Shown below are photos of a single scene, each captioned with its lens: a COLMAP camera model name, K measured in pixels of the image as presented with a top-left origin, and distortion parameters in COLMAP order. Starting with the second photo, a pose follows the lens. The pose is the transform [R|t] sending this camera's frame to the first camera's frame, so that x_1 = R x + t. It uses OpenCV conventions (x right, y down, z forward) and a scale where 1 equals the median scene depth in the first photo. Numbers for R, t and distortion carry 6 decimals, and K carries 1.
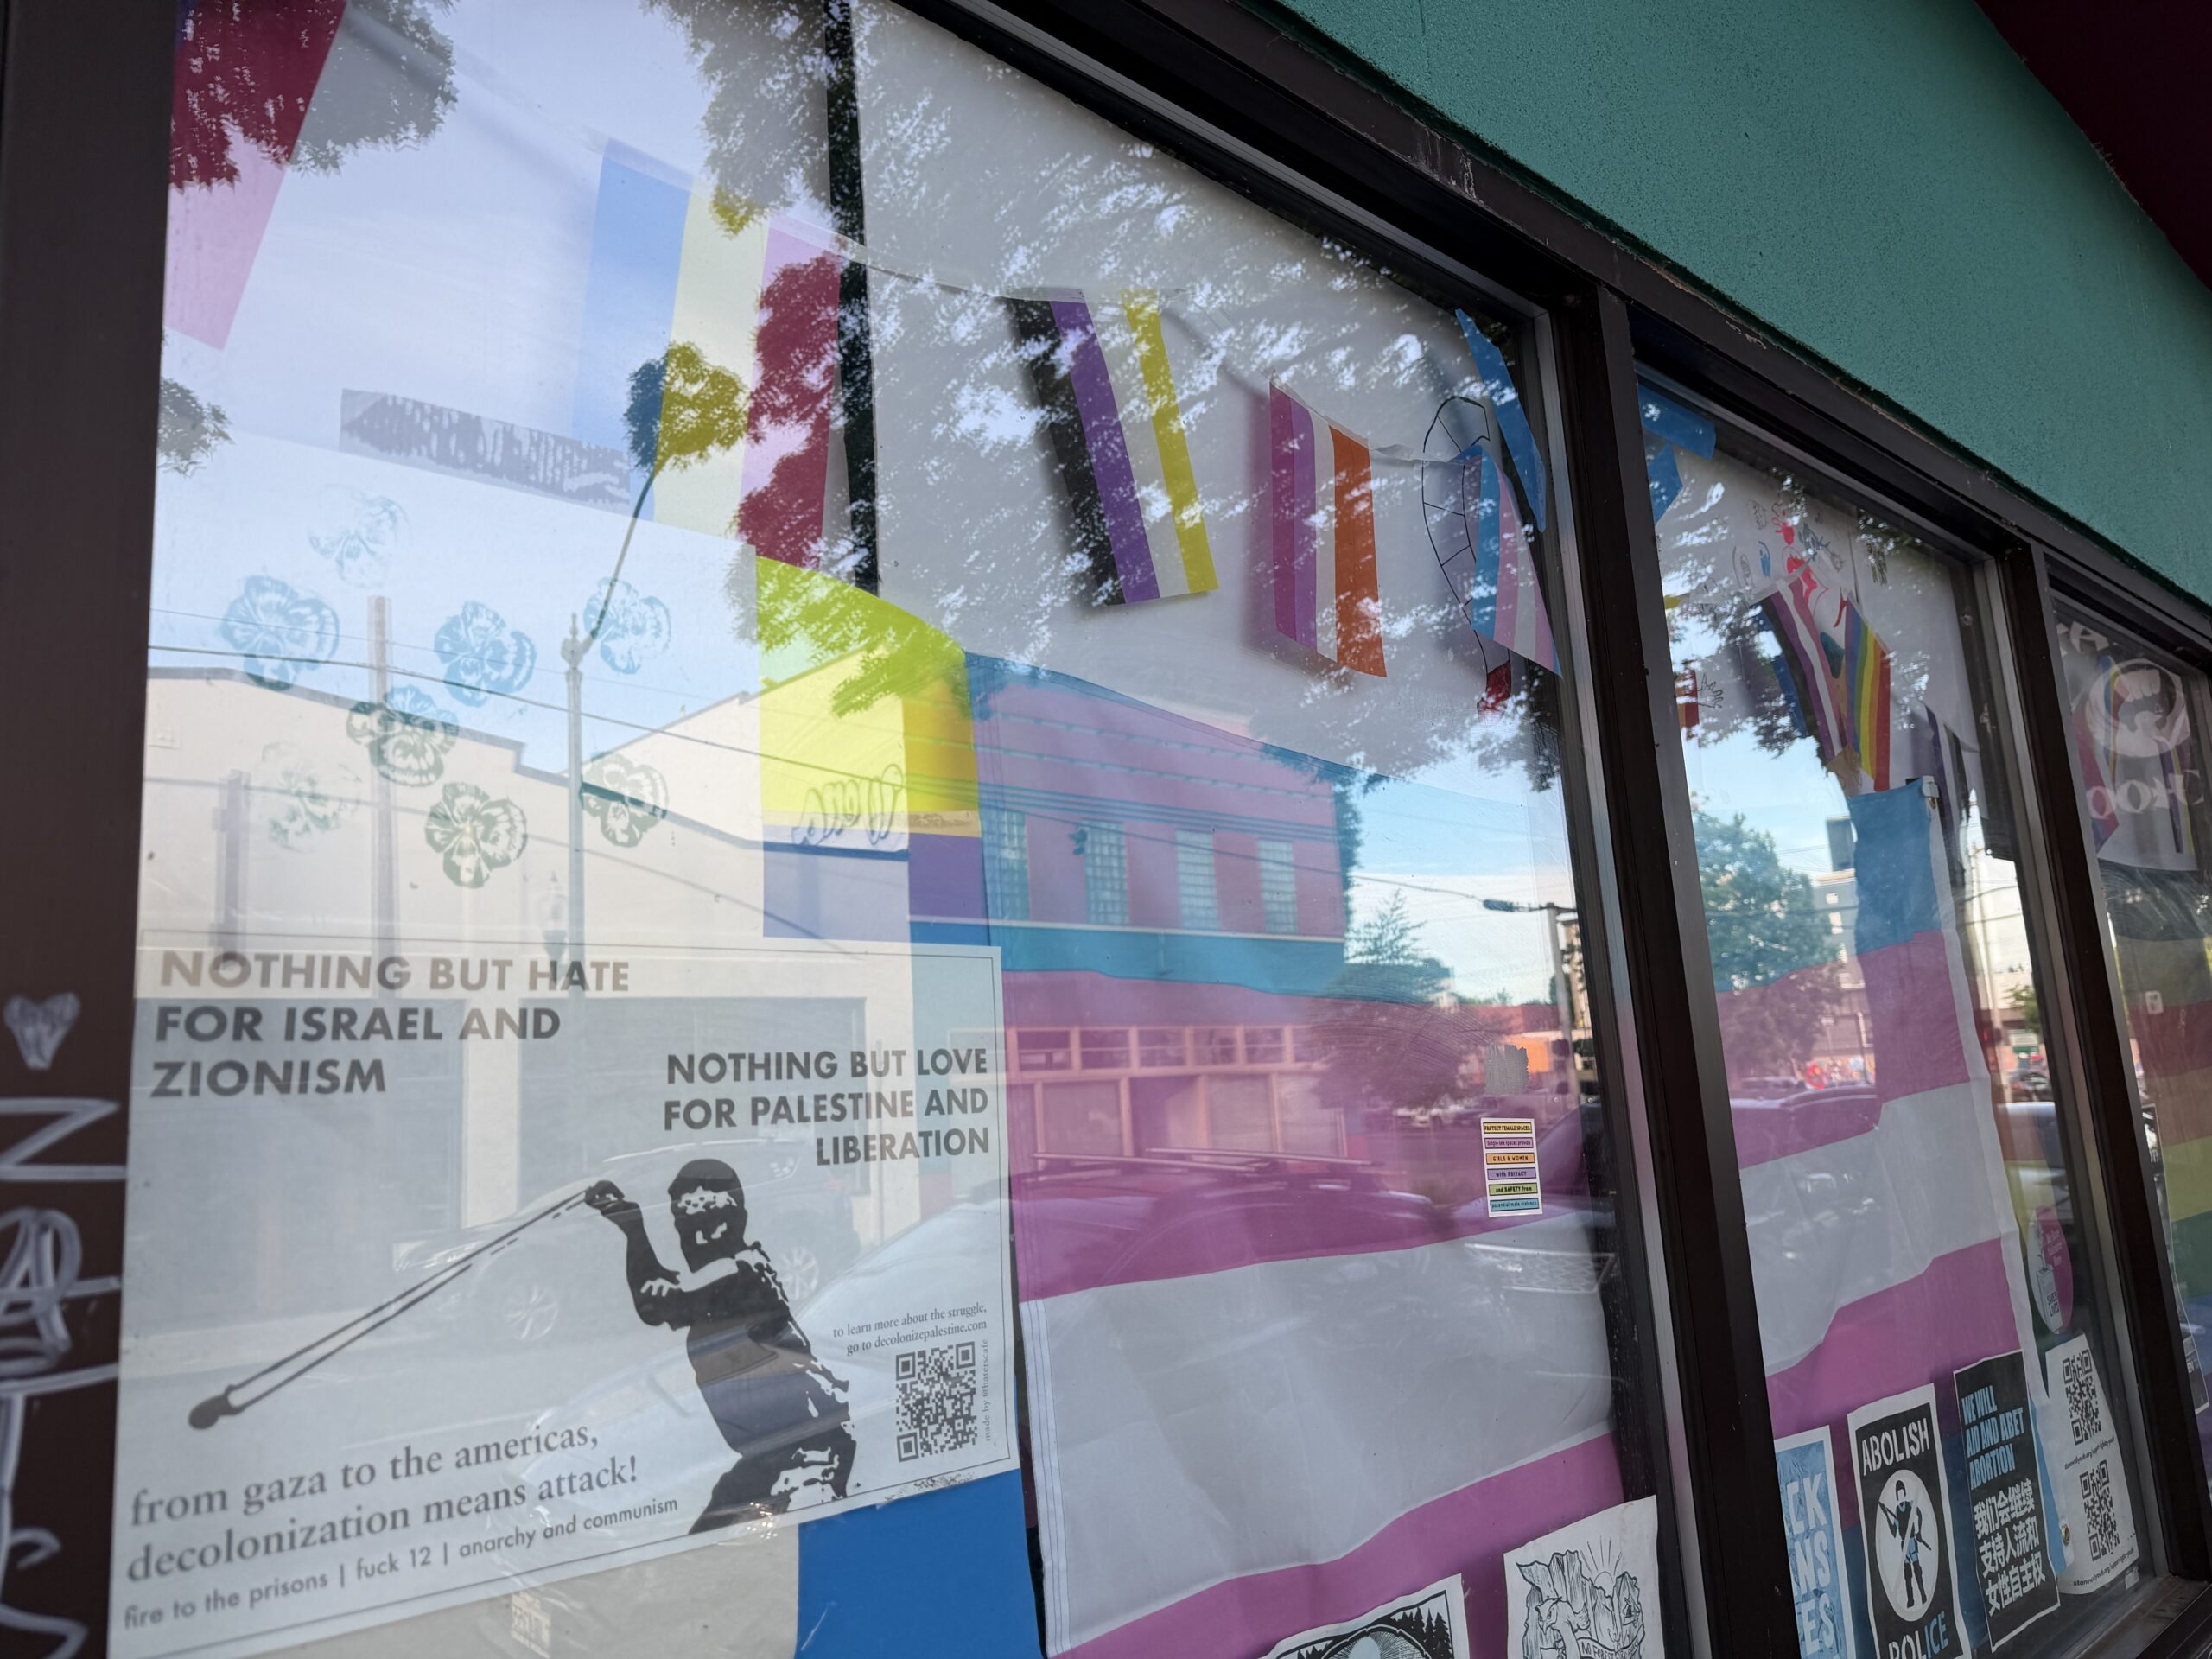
lens RADIAL K [[1583.3, 0, 1122.2], [0, 1583.3, 810.9], [0, 0, 1]] dist [0.035978, -0.068877]
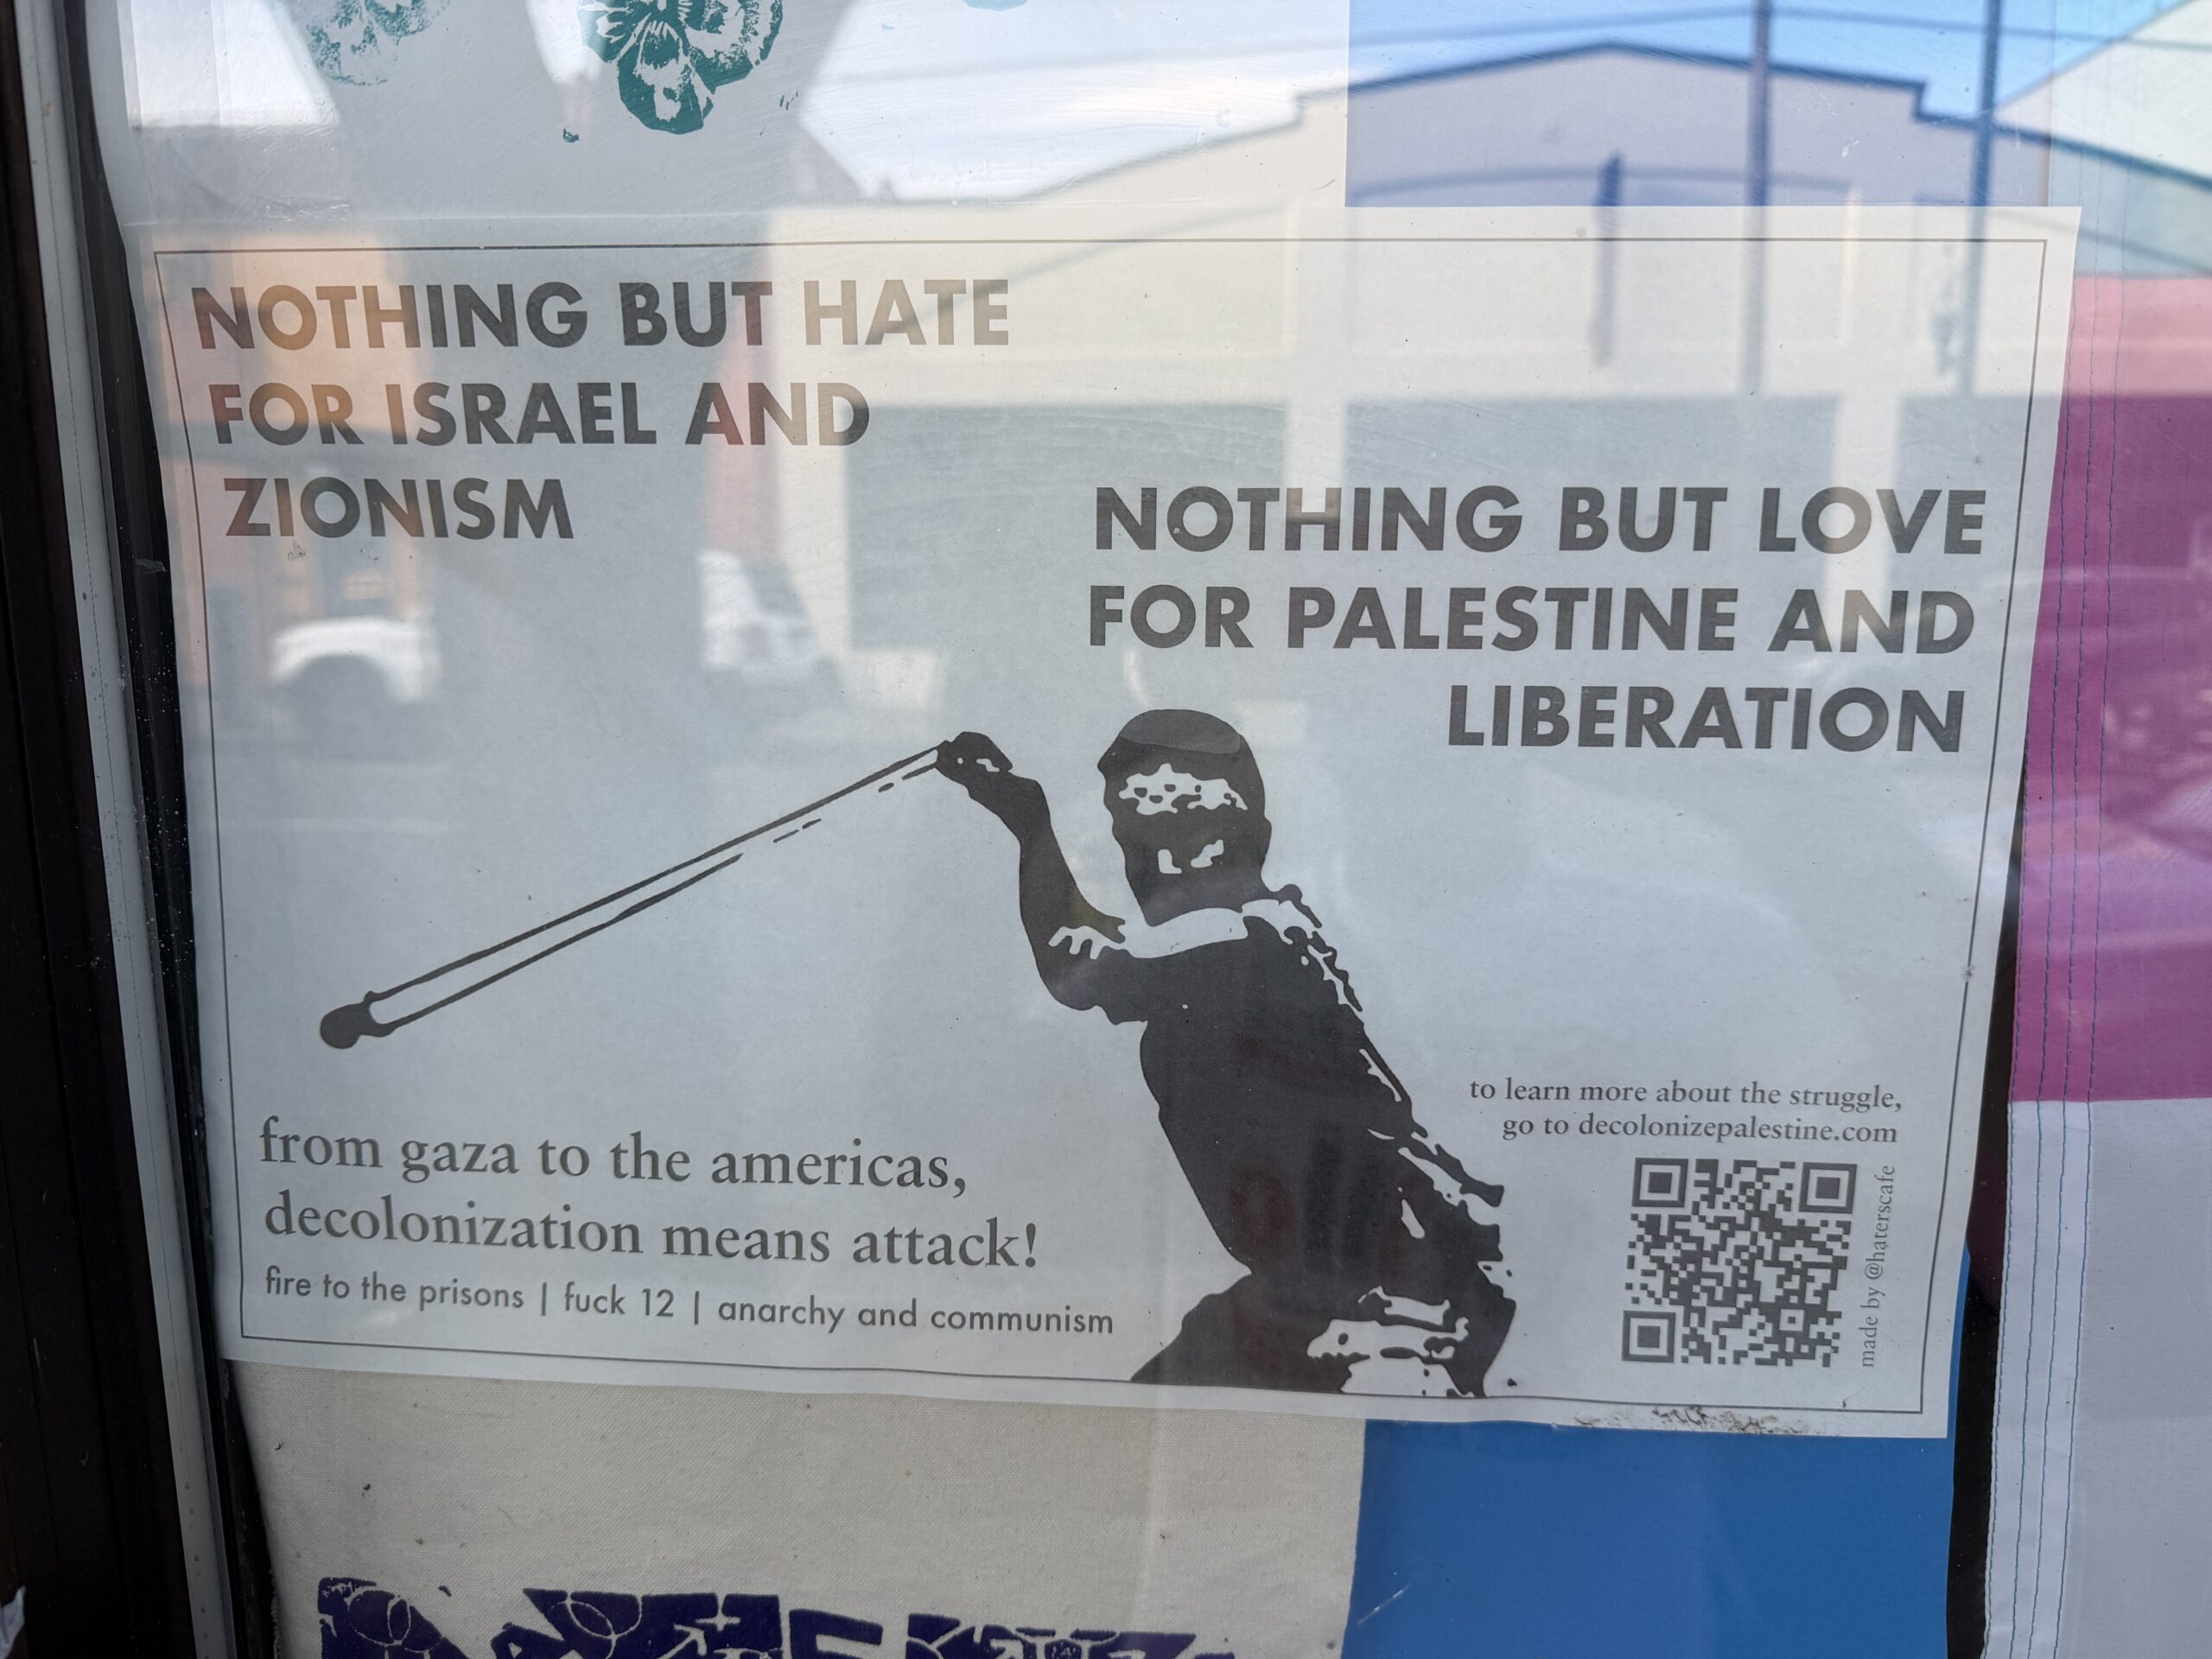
lens RADIAL K [[1583.3, 0, 1130.1], [0, 1583.3, 831.1], [0, 0, 1]] dist [0.035978, -0.068877]
pose [[0.679215, 0.187973, -0.709460, 0.073571], [0.091757, 0.937314, 0.336190, 0.093339], [0.728181, -0.293443, 0.619389, 0.693476]]
